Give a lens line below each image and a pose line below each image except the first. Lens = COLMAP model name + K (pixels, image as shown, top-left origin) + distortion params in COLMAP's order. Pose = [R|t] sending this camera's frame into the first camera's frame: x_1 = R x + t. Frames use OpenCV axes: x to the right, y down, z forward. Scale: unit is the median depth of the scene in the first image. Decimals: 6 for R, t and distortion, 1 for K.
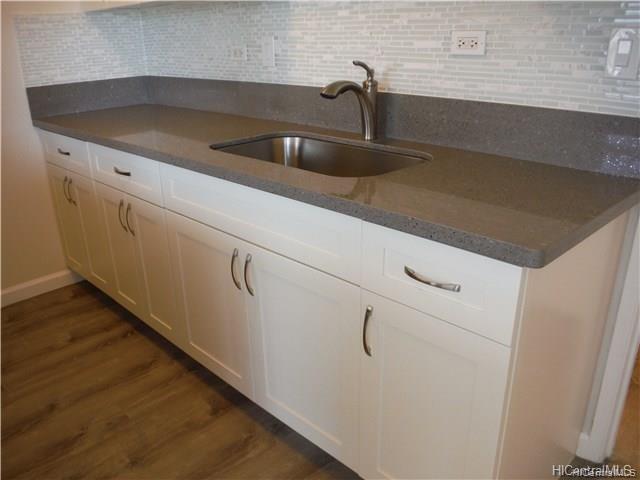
lens RADIAL K [[551.2, 0, 320.0], [0, 551.2, 240.0], [0, 0, 1]] dist [-0.064309, 0.015252]
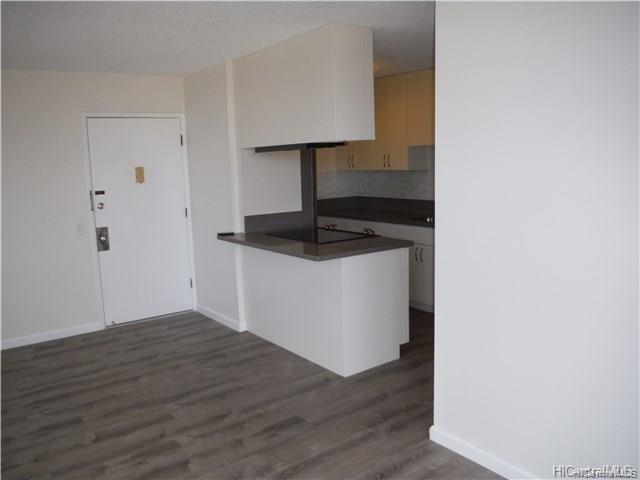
lens RADIAL K [[551.2, 0, 320.0], [0, 551.2, 240.0], [0, 0, 1]] dist [-0.064309, 0.015252]
pose [[0.991981, 0.013295, -0.125688, -0.276313], [-0.039019, 0.978089, -0.204496, 0.564211], [0.120216, 0.207760, 0.970765, -1.935412]]
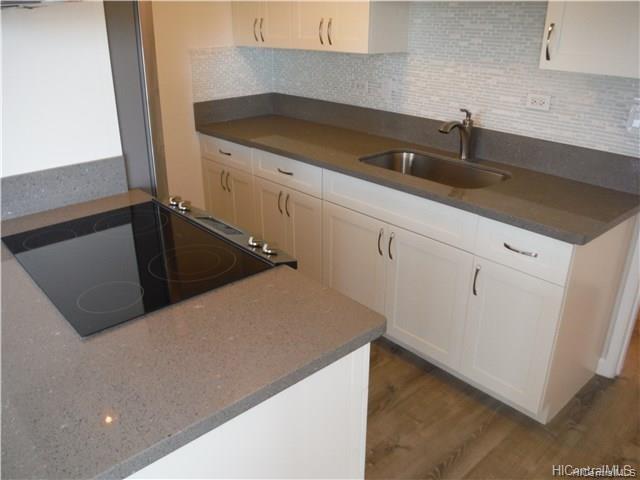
lens RADIAL K [[569.5, 0, 314.5], [0, 569.5, 238.6], [0, 0, 1]] dist [-0.047141, 0.014892]
pose [[0.998845, 0.036517, -0.031221, -0.259353], [-0.035570, 0.998906, 0.030364, 0.000911], [0.032295, -0.029219, 0.999051, -0.549596]]
